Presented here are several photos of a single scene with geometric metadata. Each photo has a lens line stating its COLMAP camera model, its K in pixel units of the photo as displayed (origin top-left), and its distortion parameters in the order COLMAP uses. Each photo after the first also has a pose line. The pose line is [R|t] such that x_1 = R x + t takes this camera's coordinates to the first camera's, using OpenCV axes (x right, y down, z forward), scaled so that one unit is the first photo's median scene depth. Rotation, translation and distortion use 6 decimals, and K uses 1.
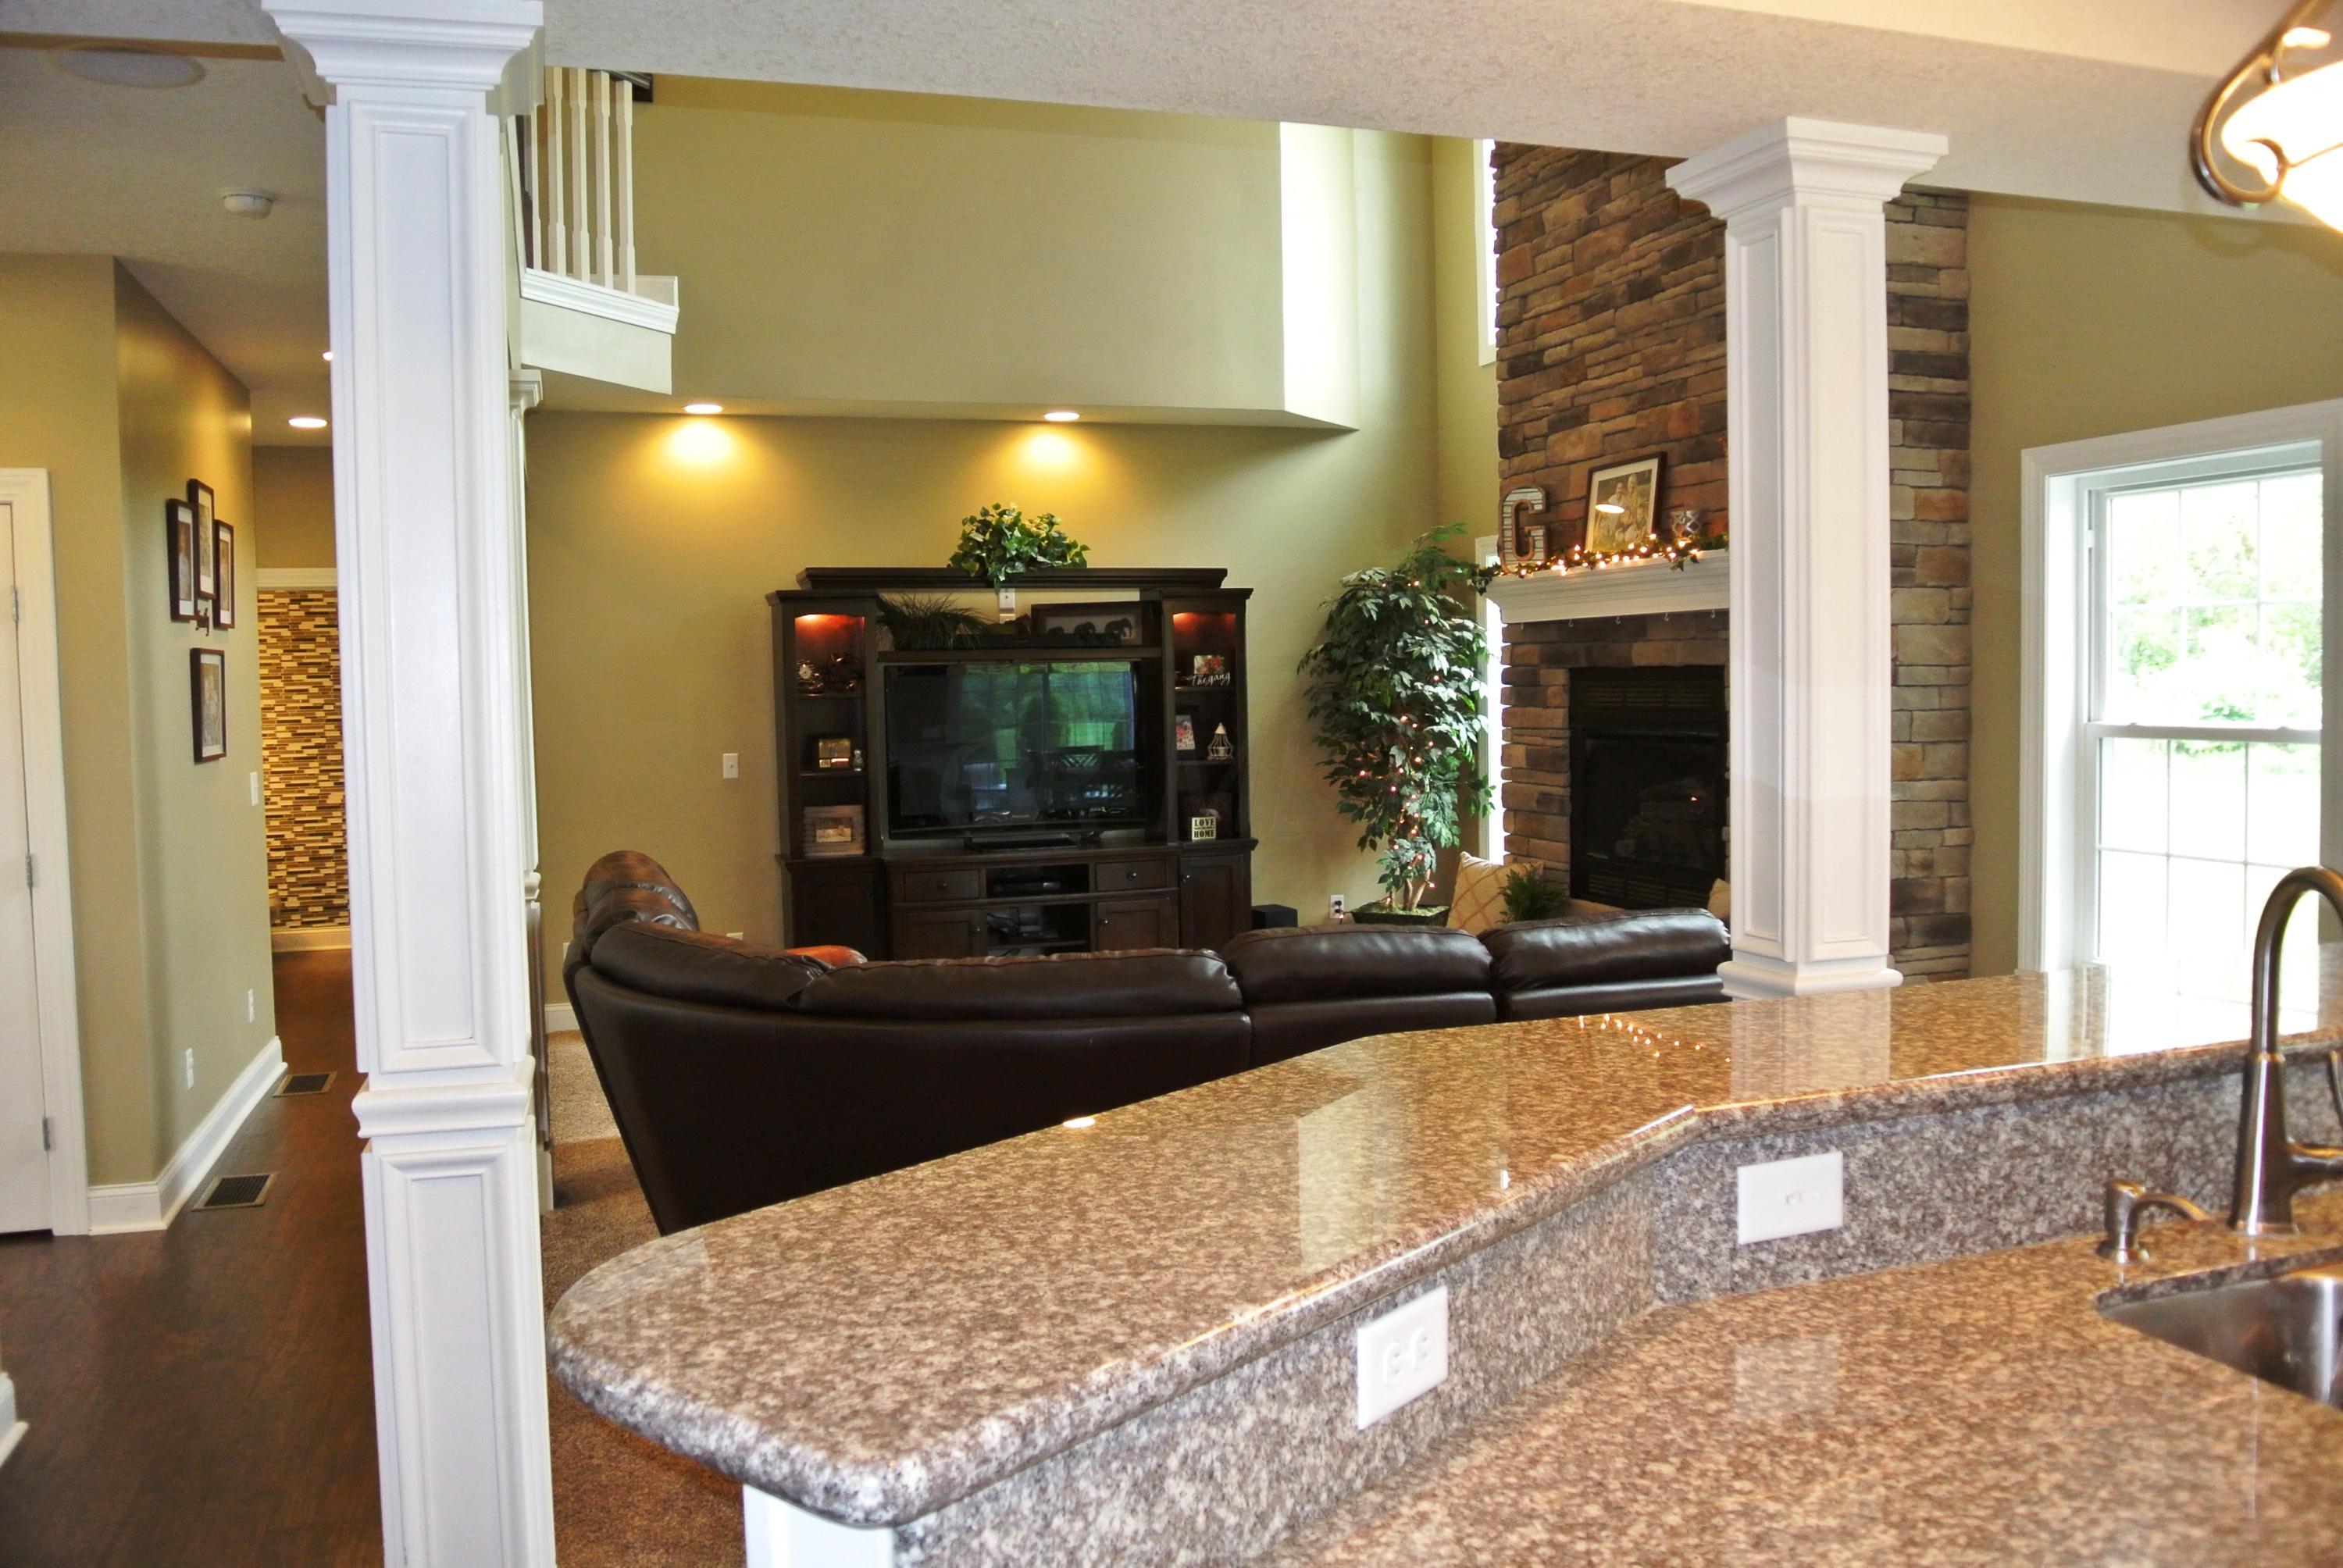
lens RADIAL K [[1847.6, 0, 1136.8], [0, 1847.6, 769.3], [0, 0, 1]] dist [-0.087979, 0.044508]
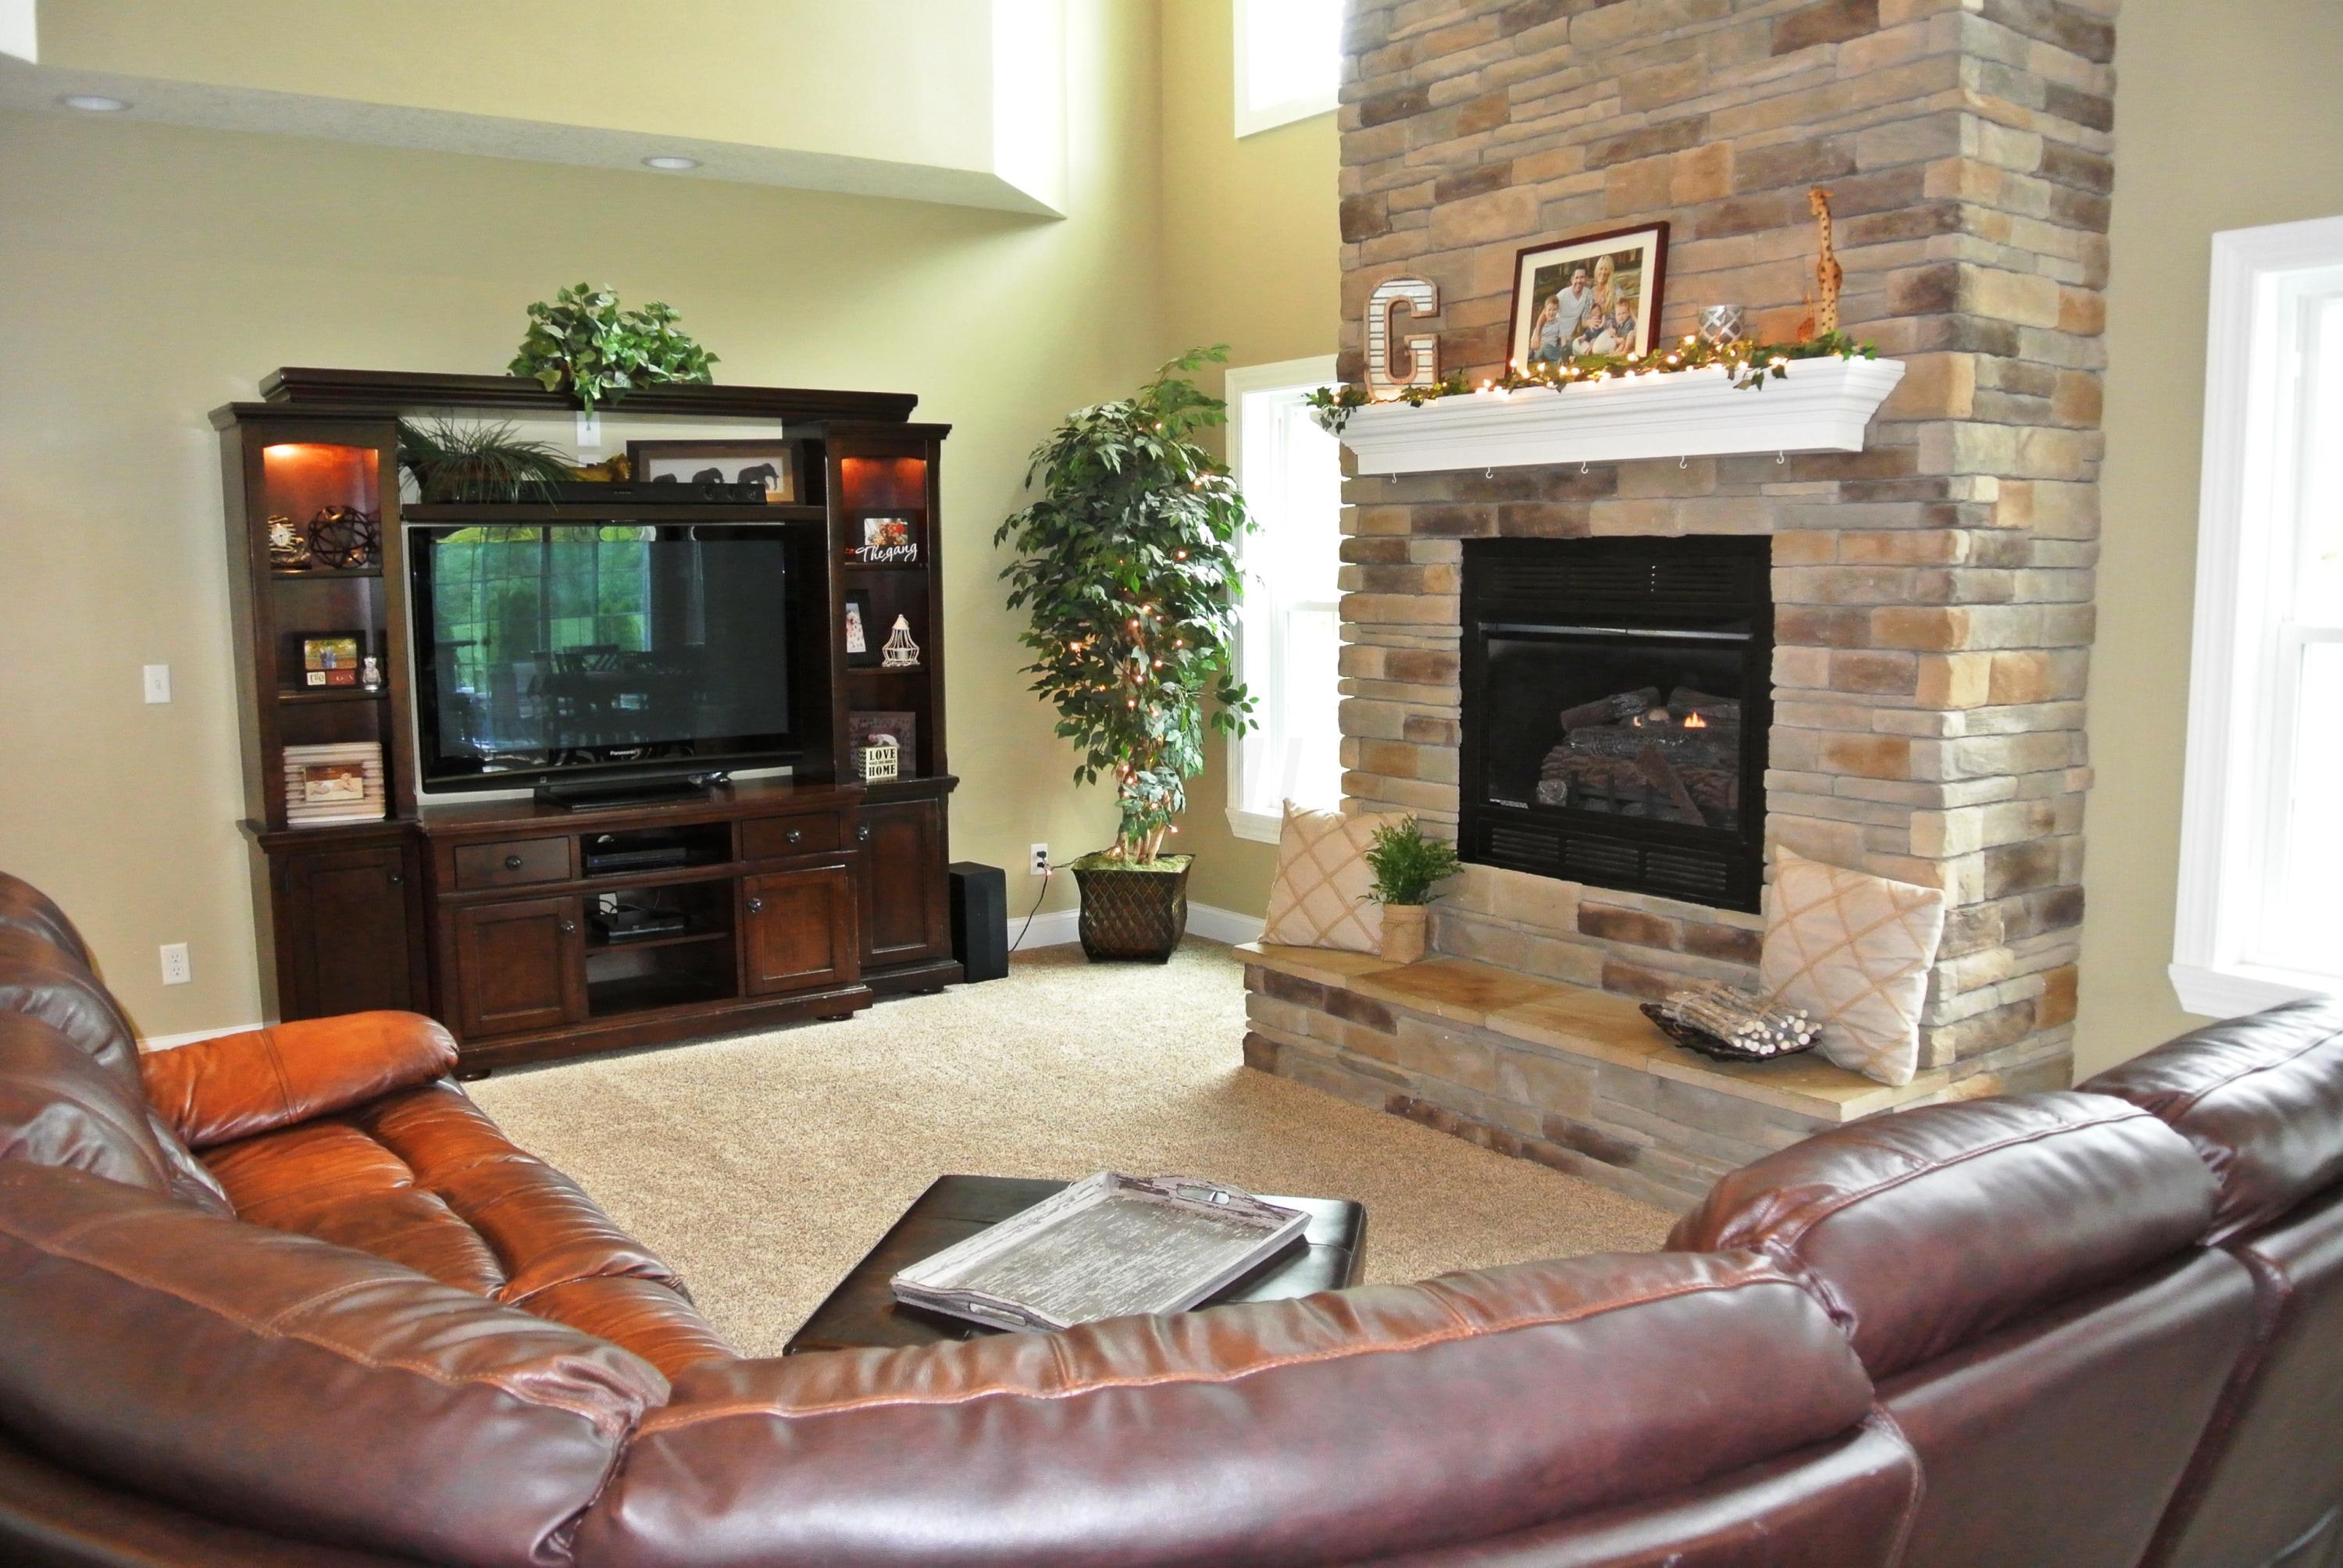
lens RADIAL K [[1847.6, 0, 1149.6], [0, 1847.6, 772.2], [0, 0, 1]] dist [-0.087979, 0.044508]
pose [[0.954983, -0.022866, 0.295778, -0.091064], [0.004447, 0.998016, 0.062797, -0.010333], [-0.296627, -0.058655, 0.953191, 0.350883]]
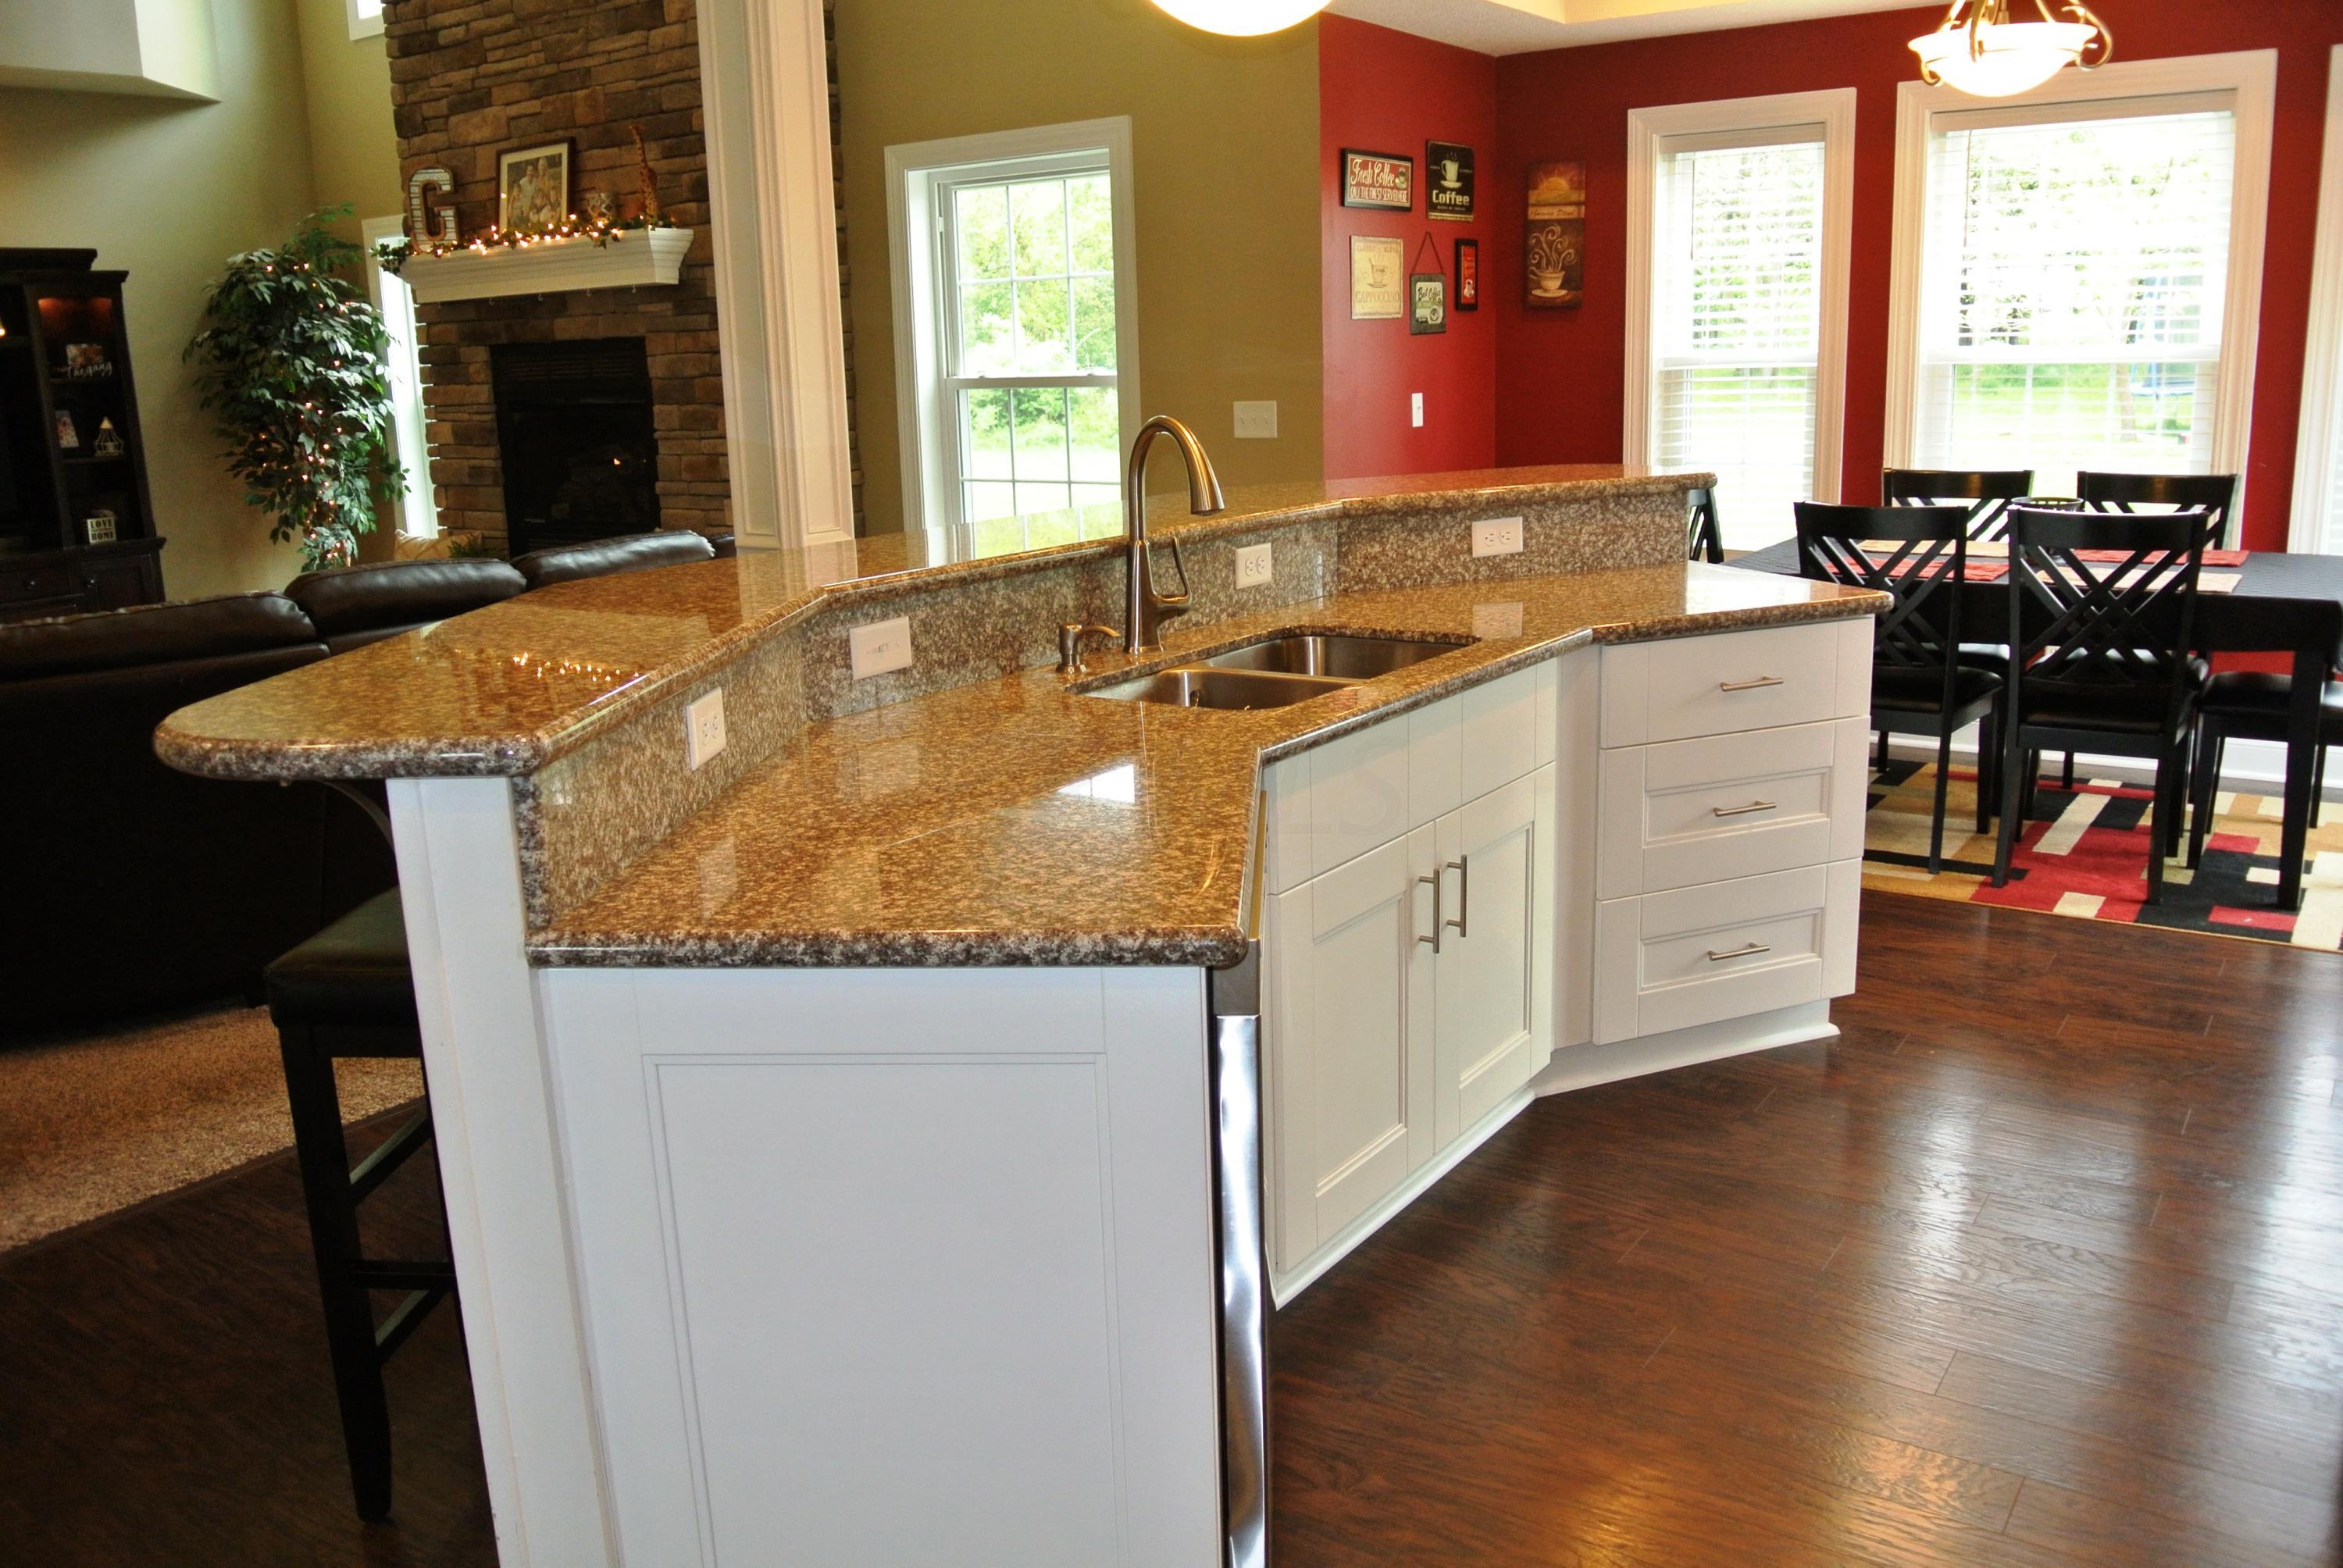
lens RADIAL K [[1847.6, 0, 1161.1], [0, 1847.6, 774.1], [0, 0, 1]] dist [-0.087979, 0.044508]
pose [[0.809105, -0.138713, 0.571058, -0.082845], [0.043770, 0.983269, 0.176825, 0.018988], [-0.586031, -0.118075, 0.801639, -0.090957]]
